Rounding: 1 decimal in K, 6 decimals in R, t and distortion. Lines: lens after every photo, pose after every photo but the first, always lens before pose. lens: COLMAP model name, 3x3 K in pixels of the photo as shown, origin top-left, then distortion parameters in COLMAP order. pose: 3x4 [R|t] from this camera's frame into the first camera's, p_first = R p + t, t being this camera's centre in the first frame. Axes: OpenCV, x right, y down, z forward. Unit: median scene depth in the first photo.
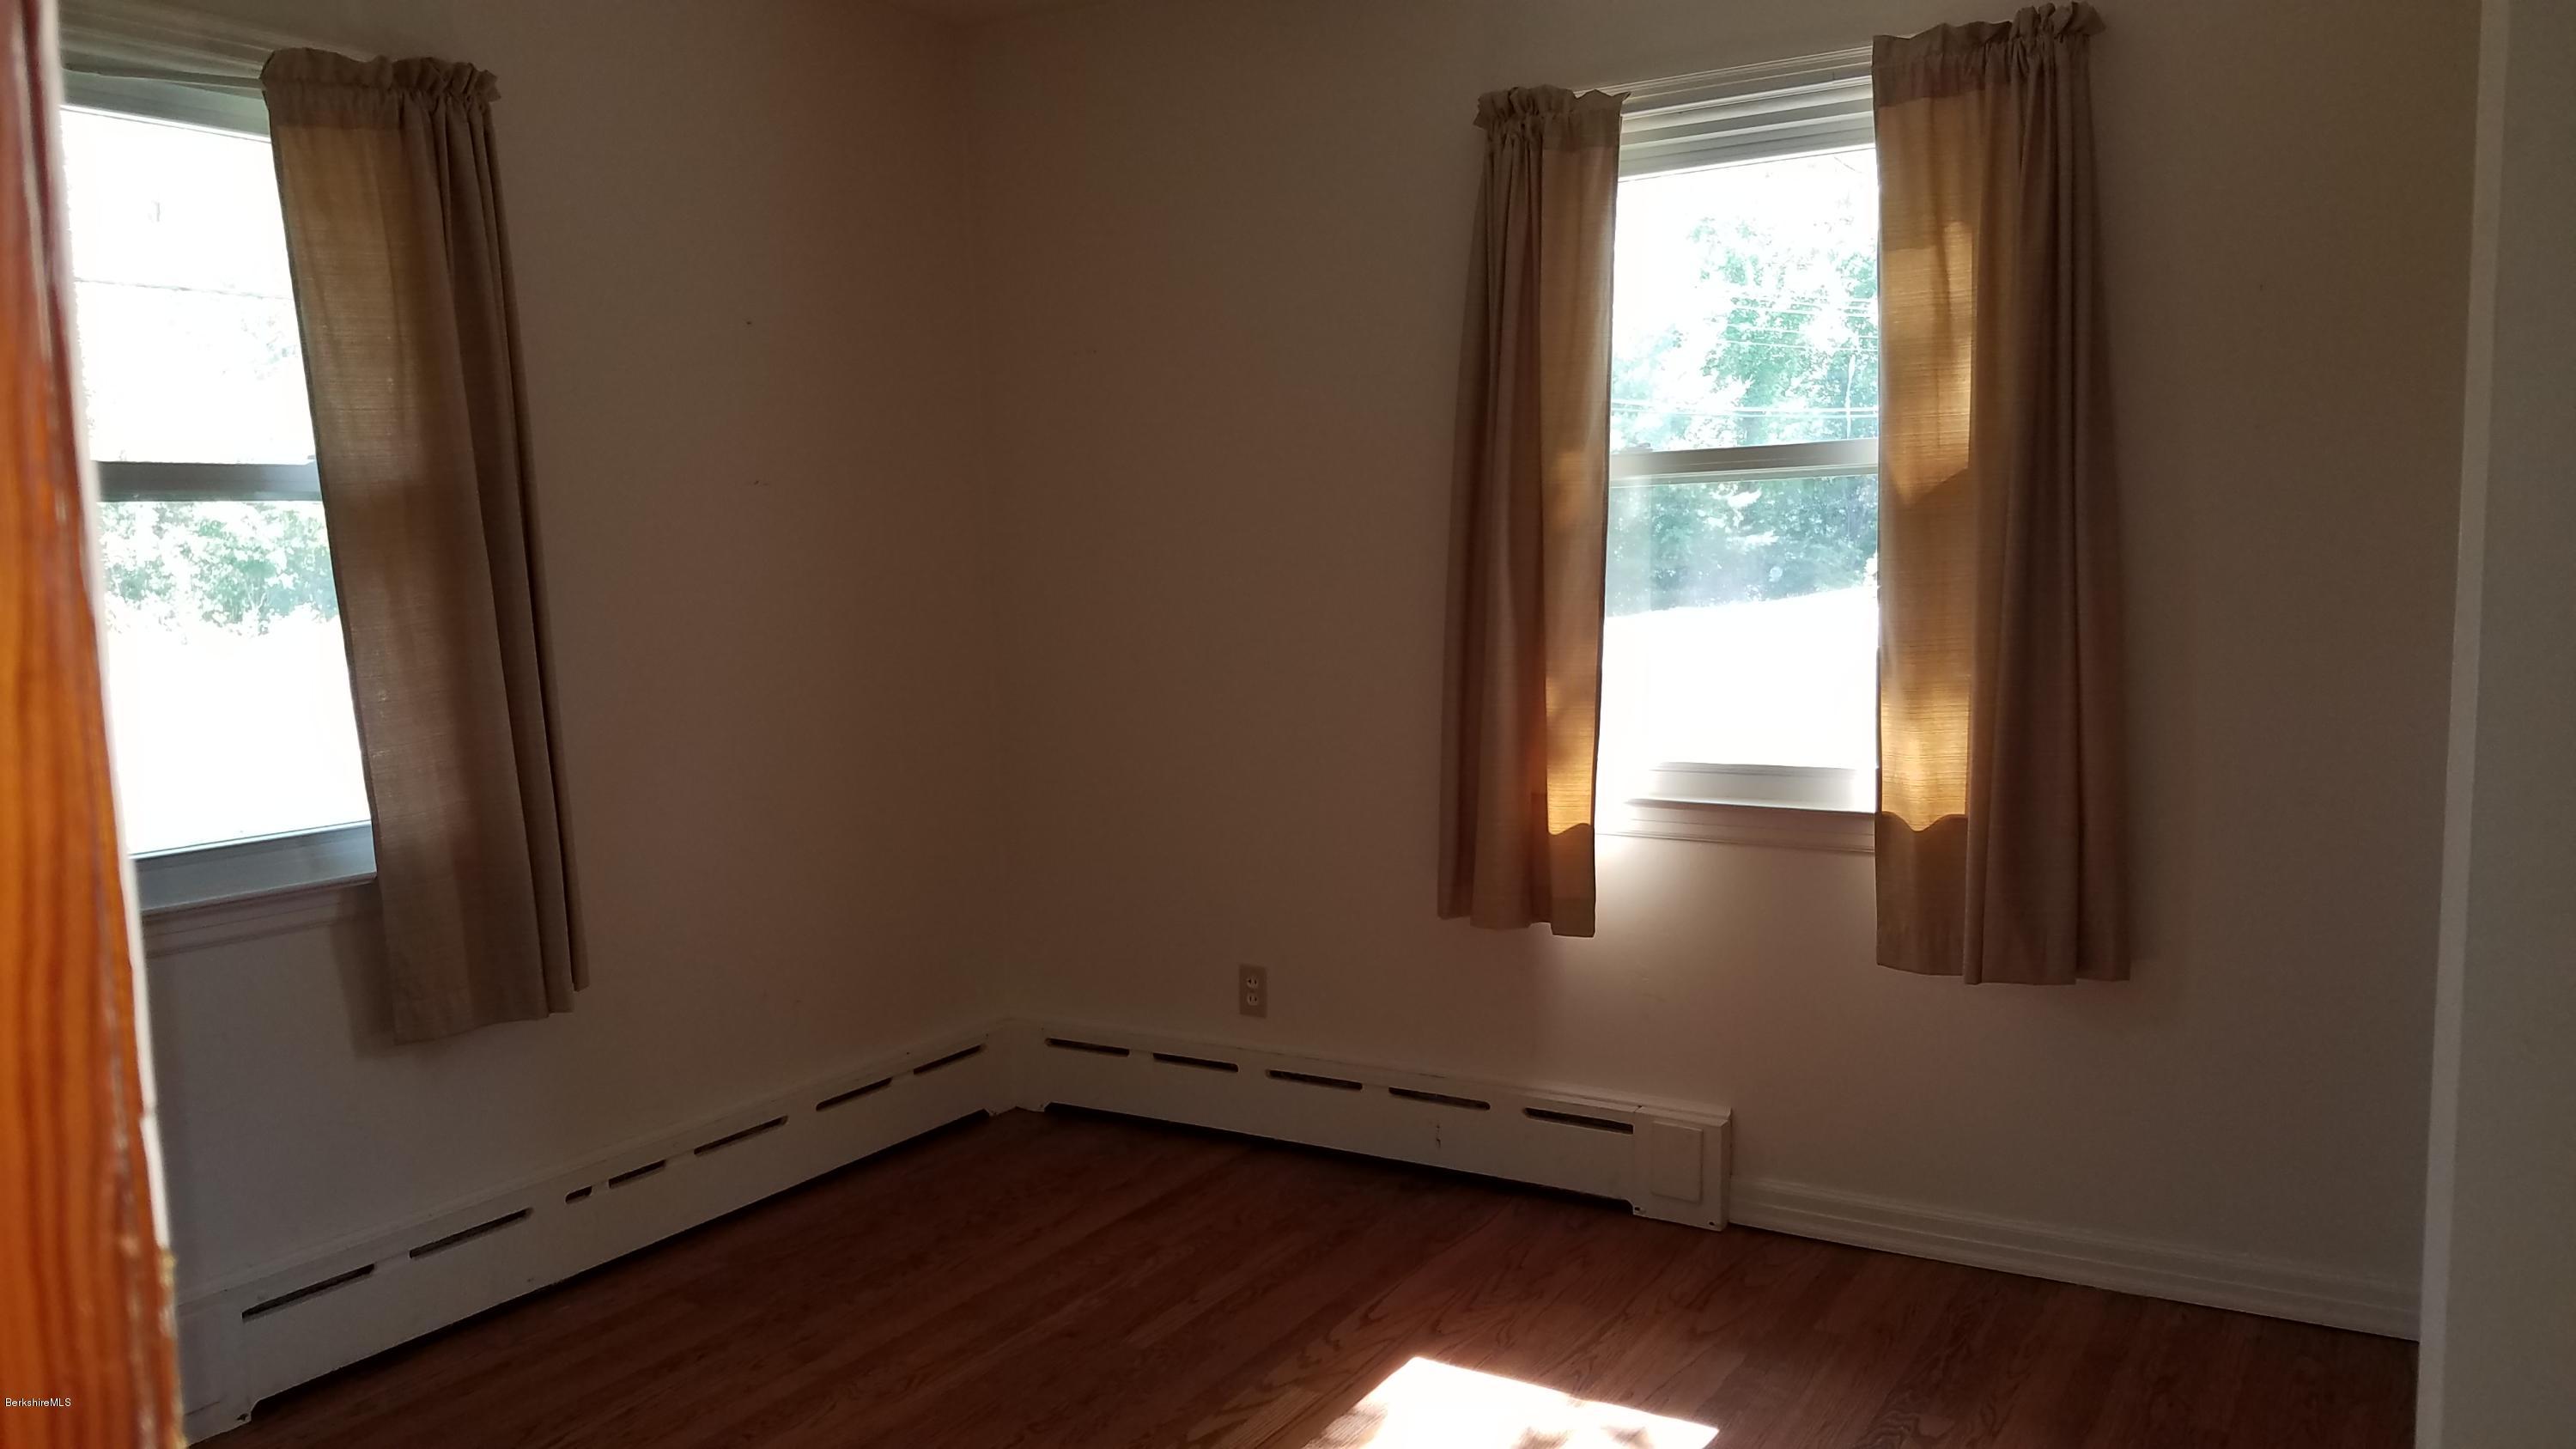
lens RADIAL K [[1946.3, 0, 1270.7], [0, 1946.3, 756.4], [0, 0, 1]] dist [0.169844, -0.299323]
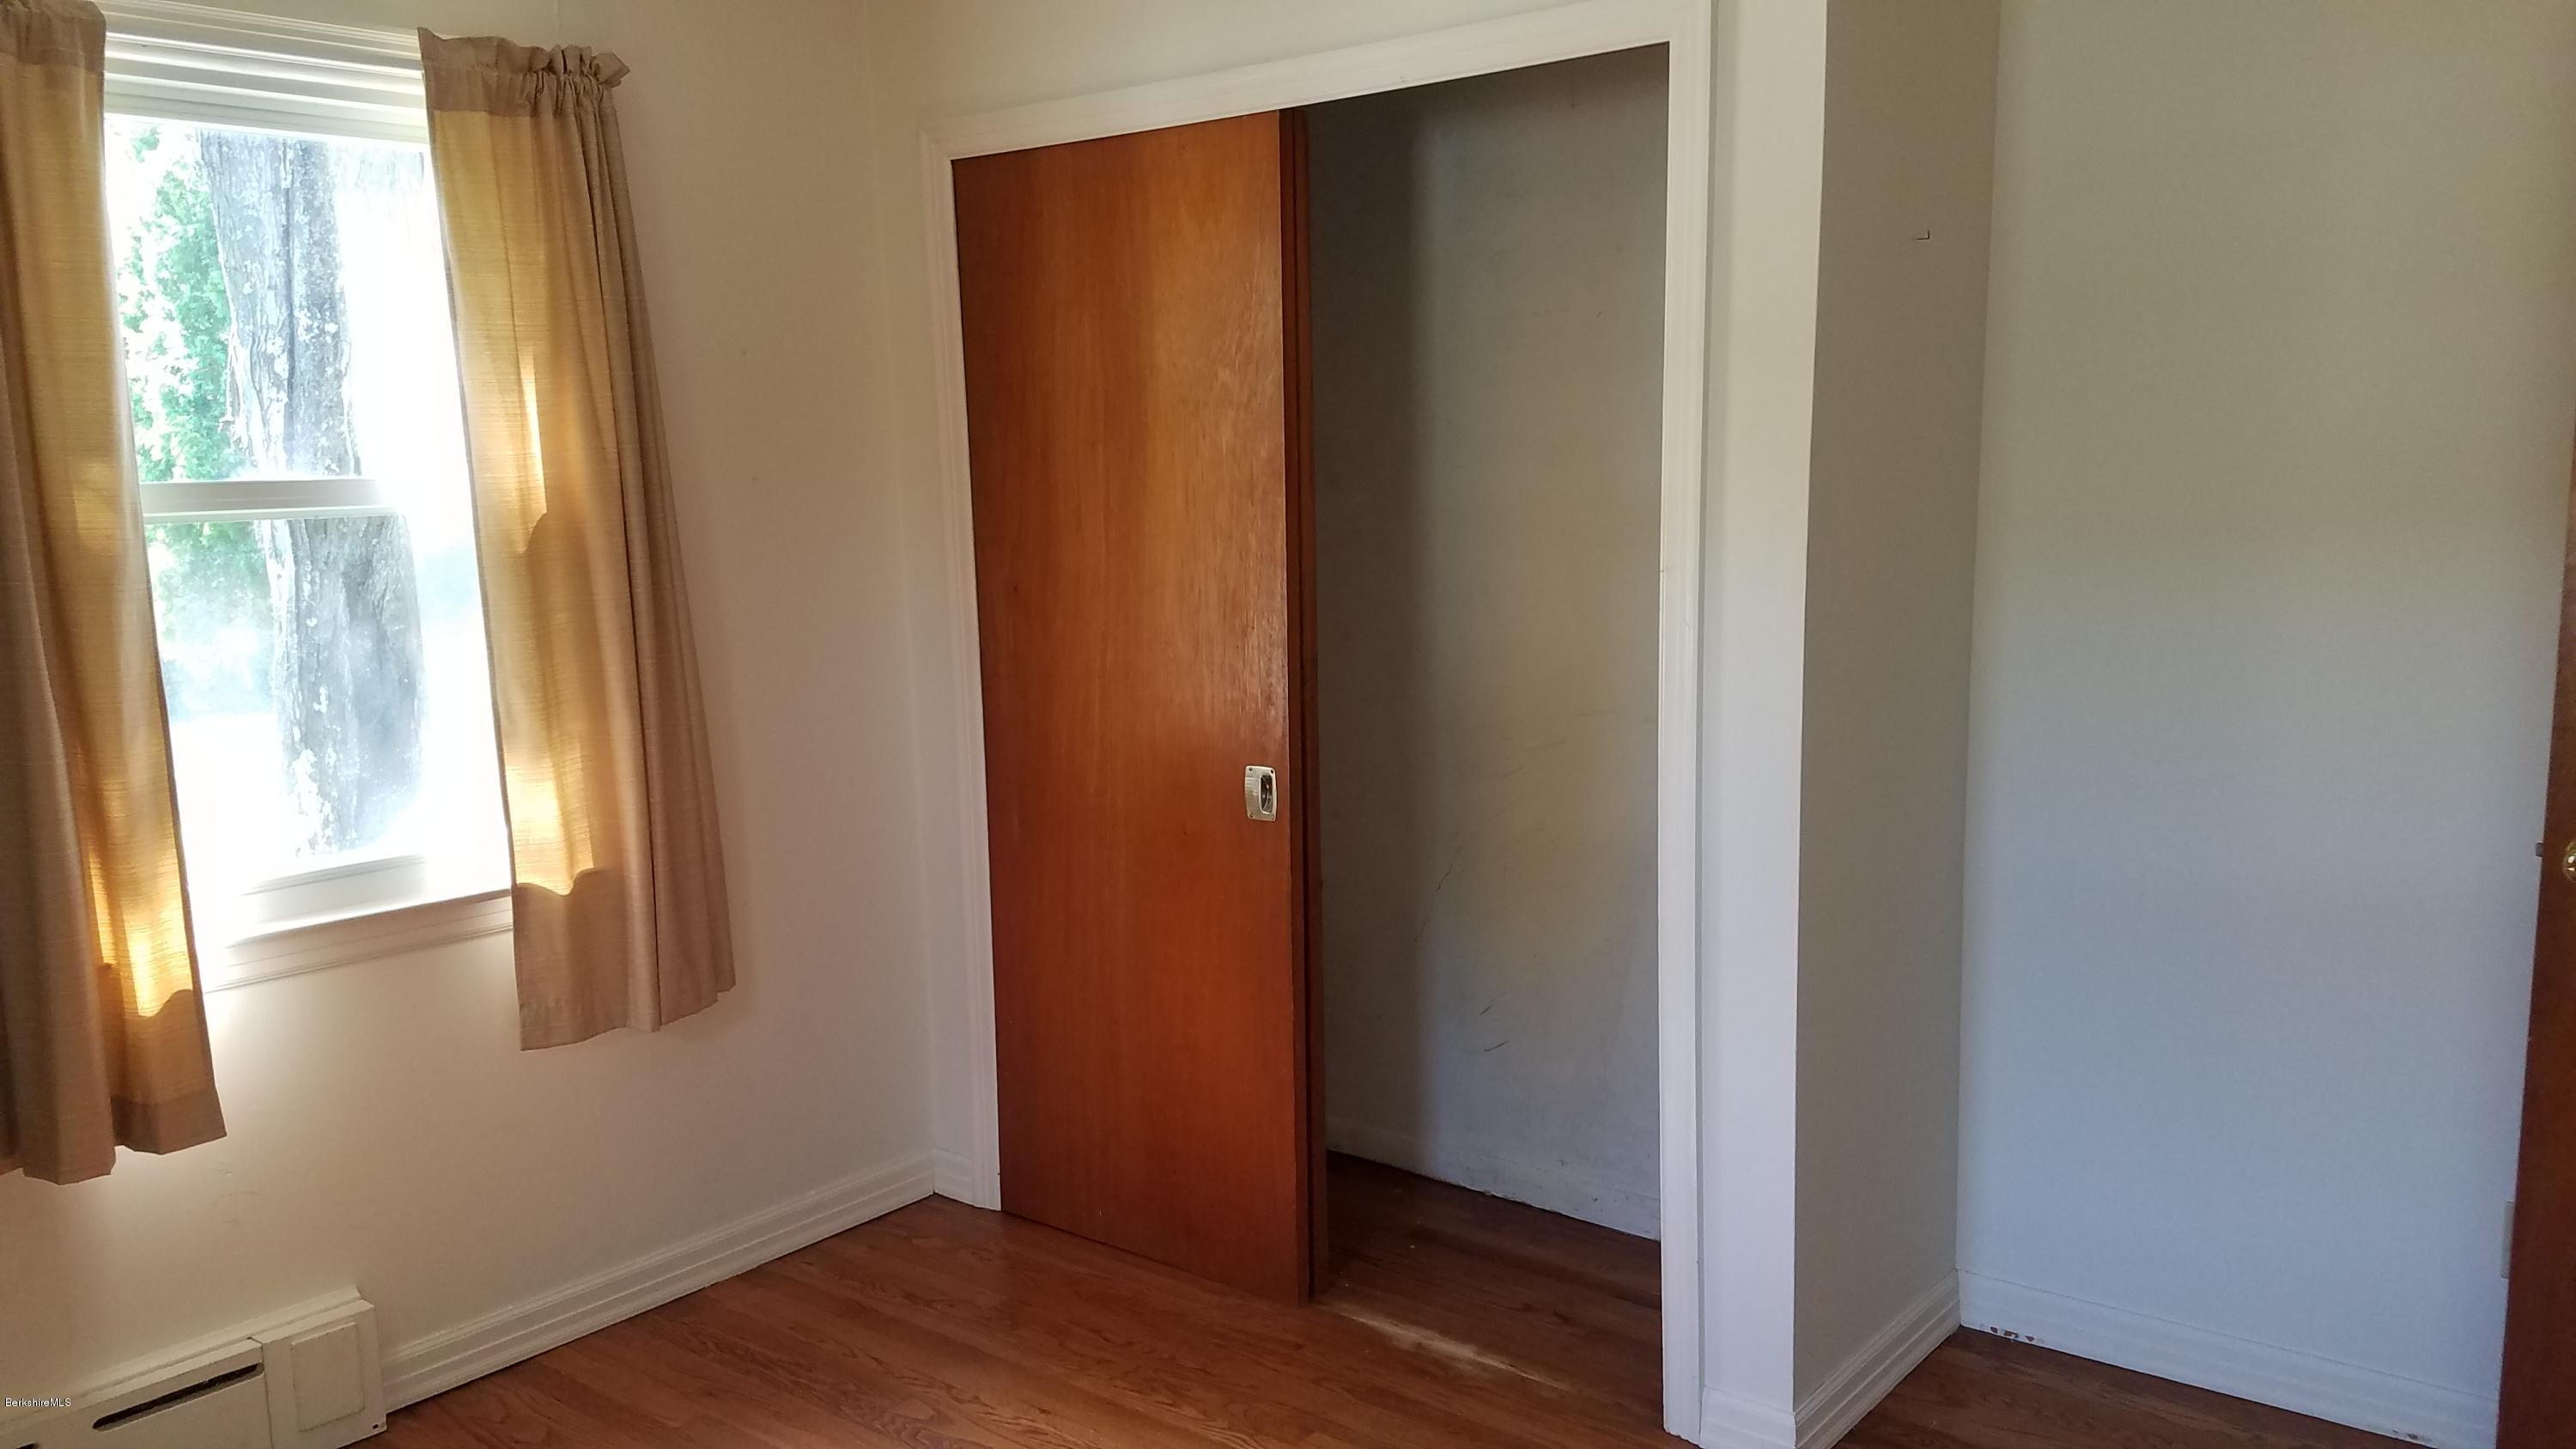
lens RADIAL K [[1946.3, 0, 1270.7], [0, 1946.3, 756.4], [0, 0, 1]] dist [0.169844, -0.299323]
pose [[0.115450, -0.124224, 0.985515, -0.546181], [0.127710, 0.985771, 0.109295, -0.085935], [-0.985069, 0.113242, 0.129672, 0.525362]]
